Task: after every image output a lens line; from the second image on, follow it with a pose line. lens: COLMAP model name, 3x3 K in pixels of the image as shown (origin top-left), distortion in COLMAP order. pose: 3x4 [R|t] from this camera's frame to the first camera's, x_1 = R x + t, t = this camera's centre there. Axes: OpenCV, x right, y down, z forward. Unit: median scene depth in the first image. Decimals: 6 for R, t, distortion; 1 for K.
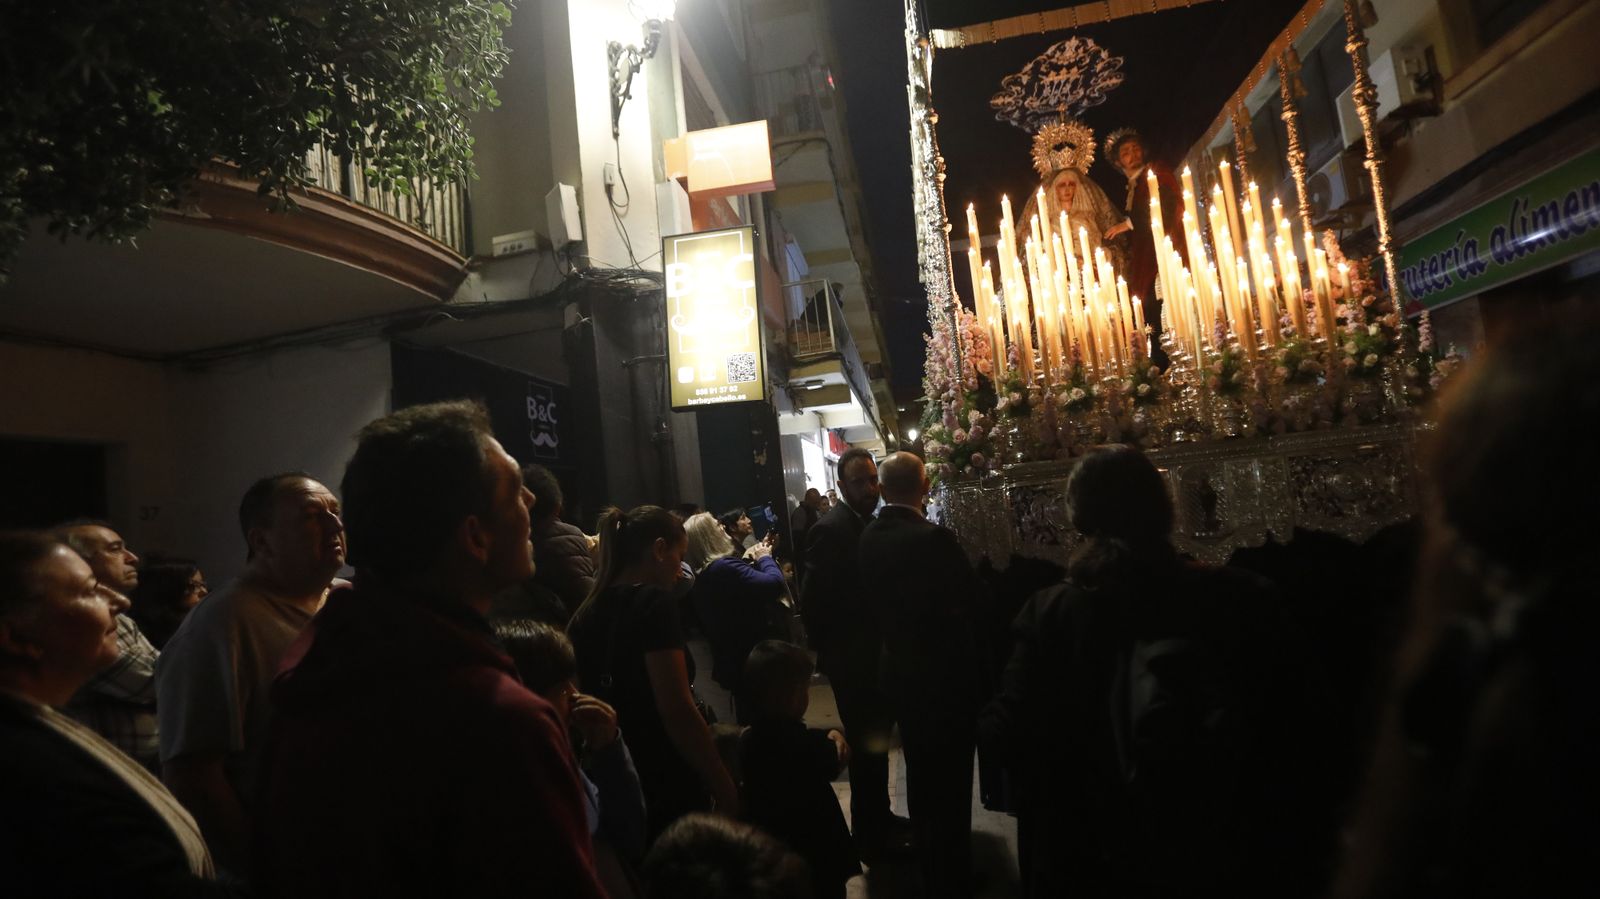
lens RADIAL K [[735.7, 0, 802.4], [0, 735.7, 425.1], [0, 0, 1]] dist [-0.000469, 0.000085]
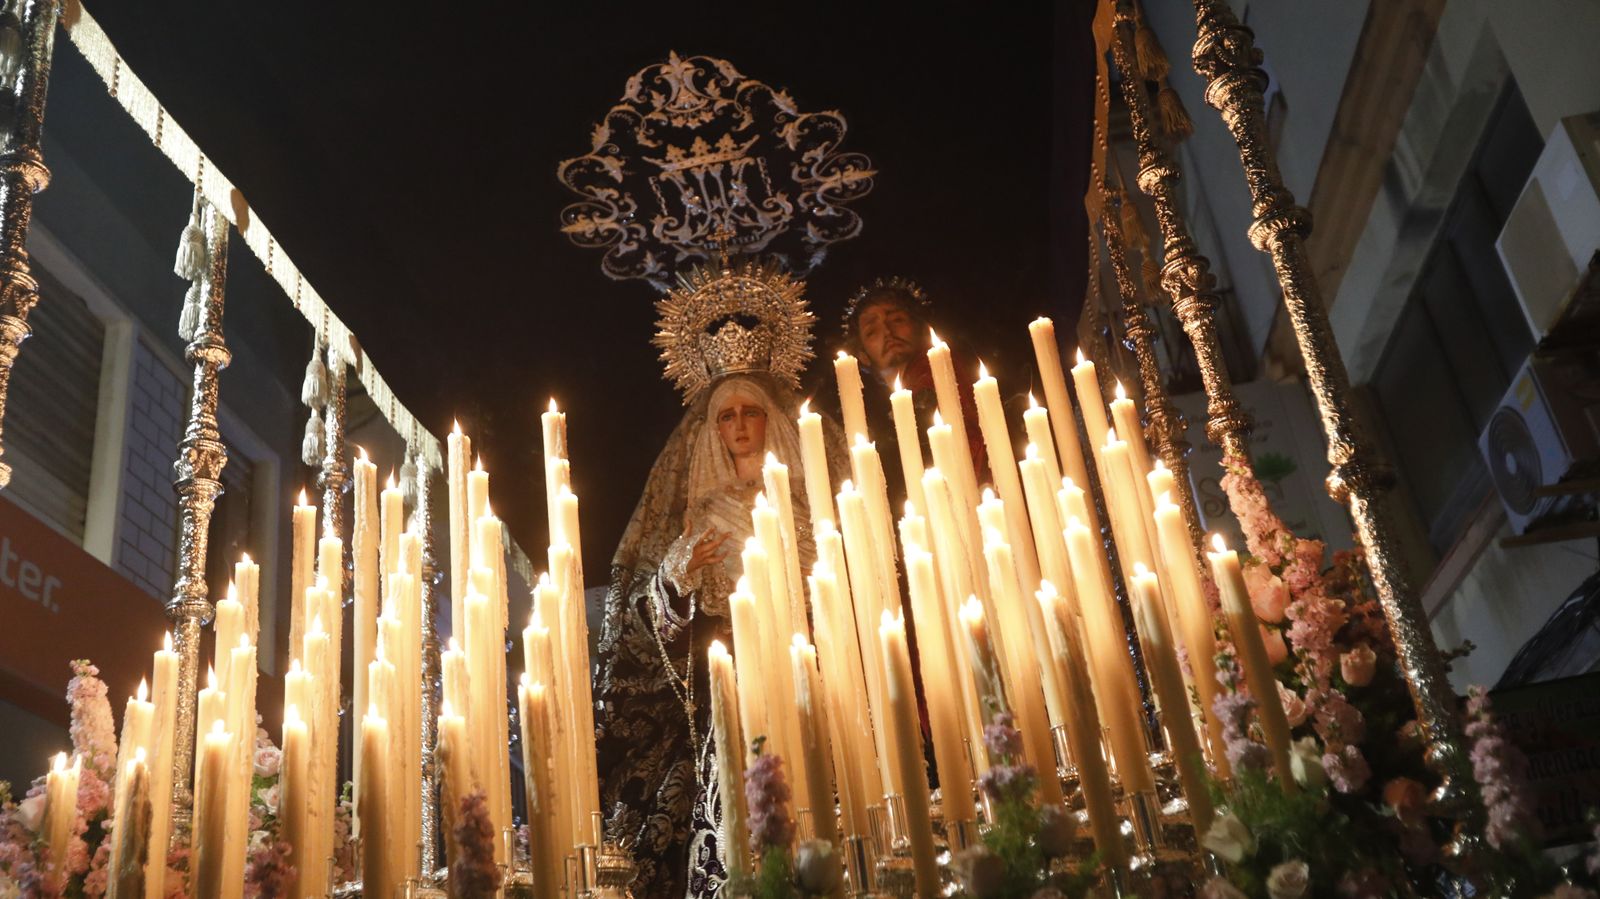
lens RADIAL K [[1477.6, 0, 800.0], [0, 1477.6, 449.5], [0, 0, 1]] dist [0.044967, 0.008607]
pose [[0.999629, -0.020543, 0.017872, 0.374978], [0.025699, 0.928708, -0.369921, -0.026892], [-0.008999, 0.370243, 0.928891, 0.298692]]
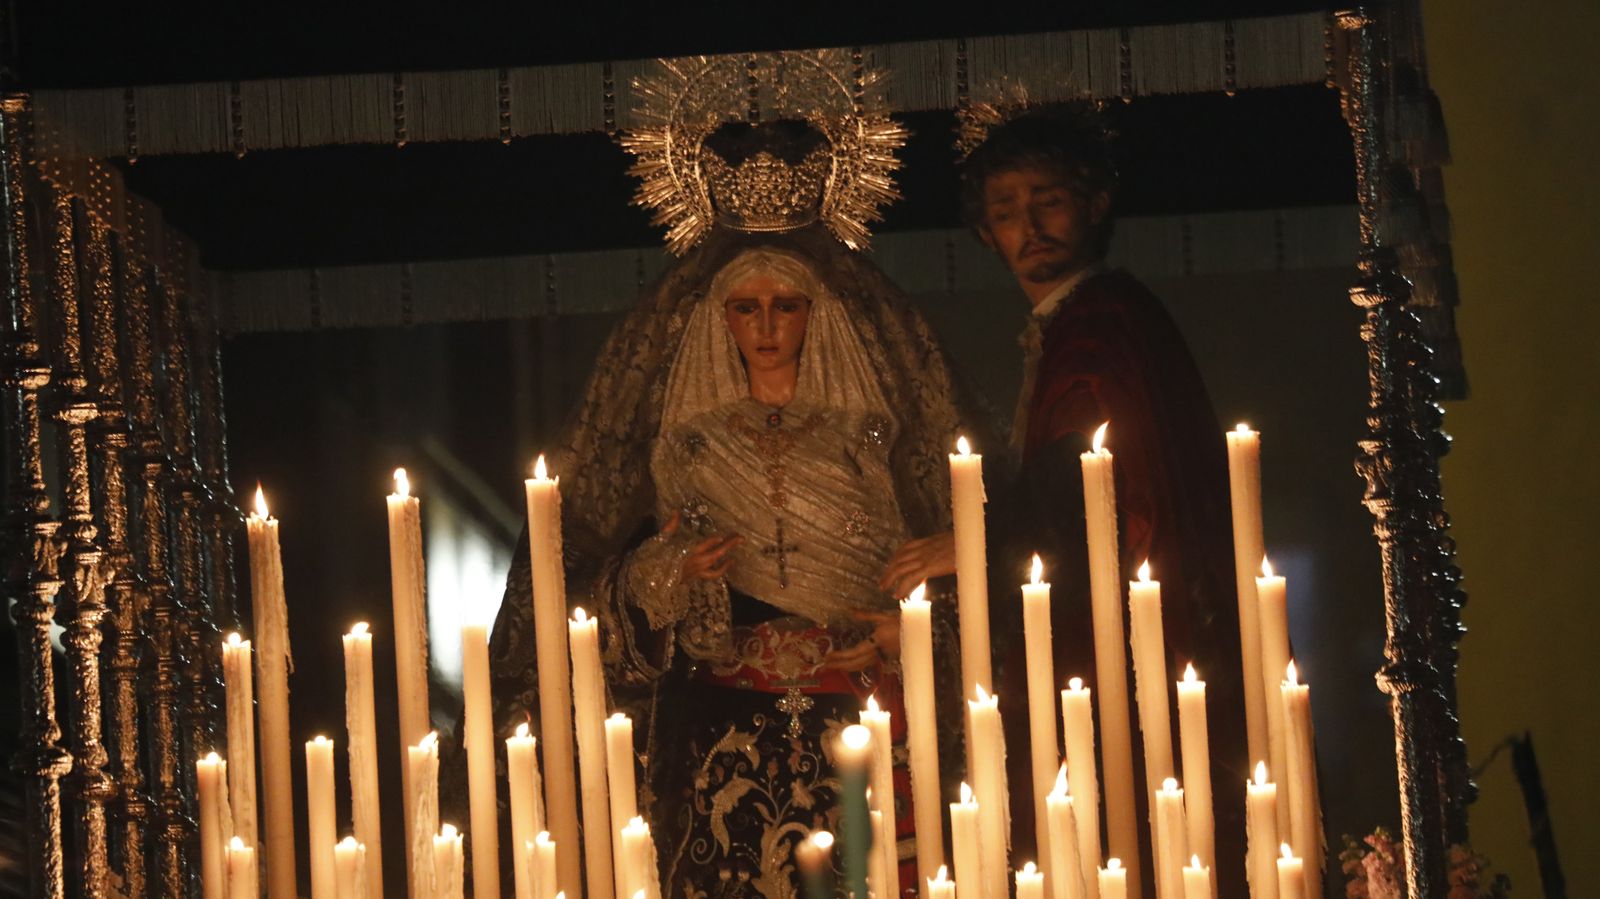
lens RADIAL K [[6152.6, 0, 800.0], [0, 6152.6, 449.5], [0, 0, 1]] dist [0.451412, 2.742933]
pose [[0.996382, 0.056827, 0.063190, 0.252757], [-0.050964, 0.994564, -0.090806, -0.114426], [-0.068007, 0.087257, 0.993862, -0.847541]]
